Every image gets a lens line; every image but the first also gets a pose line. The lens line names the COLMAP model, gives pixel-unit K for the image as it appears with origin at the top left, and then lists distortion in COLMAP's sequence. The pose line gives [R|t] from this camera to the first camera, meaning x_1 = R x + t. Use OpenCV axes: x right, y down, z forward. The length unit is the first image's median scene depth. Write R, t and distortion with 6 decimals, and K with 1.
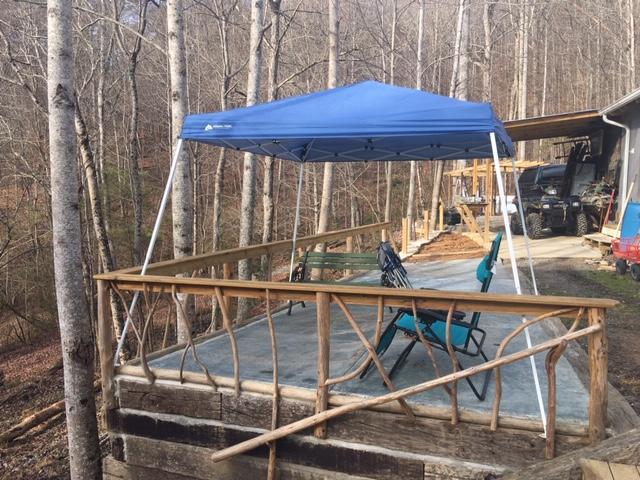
lens RADIAL K [[554.6, 0, 320.0], [0, 554.6, 240.0], [0, 0, 1]] dist [0.128553, -0.181402]
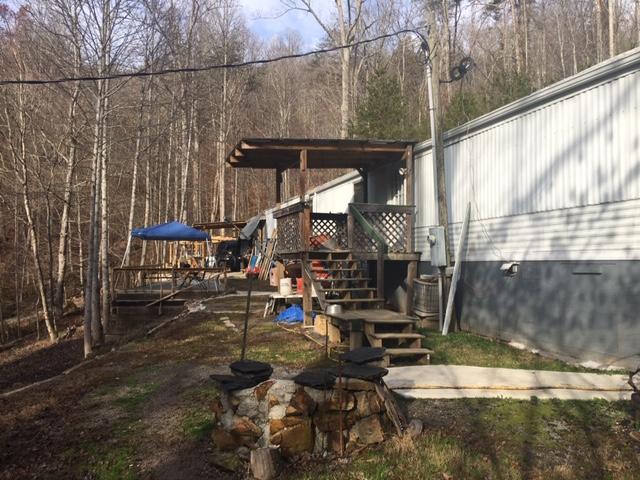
lens RADIAL K [[554.6, 0, 320.0], [0, 554.6, 240.0], [0, 0, 1]] dist [0.128553, -0.181402]
pose [[0.875838, 0.023845, 0.482016, -0.369852], [0.032934, 0.993497, -0.108989, 0.126377], [-0.481480, 0.111331, 0.869357, -1.180350]]
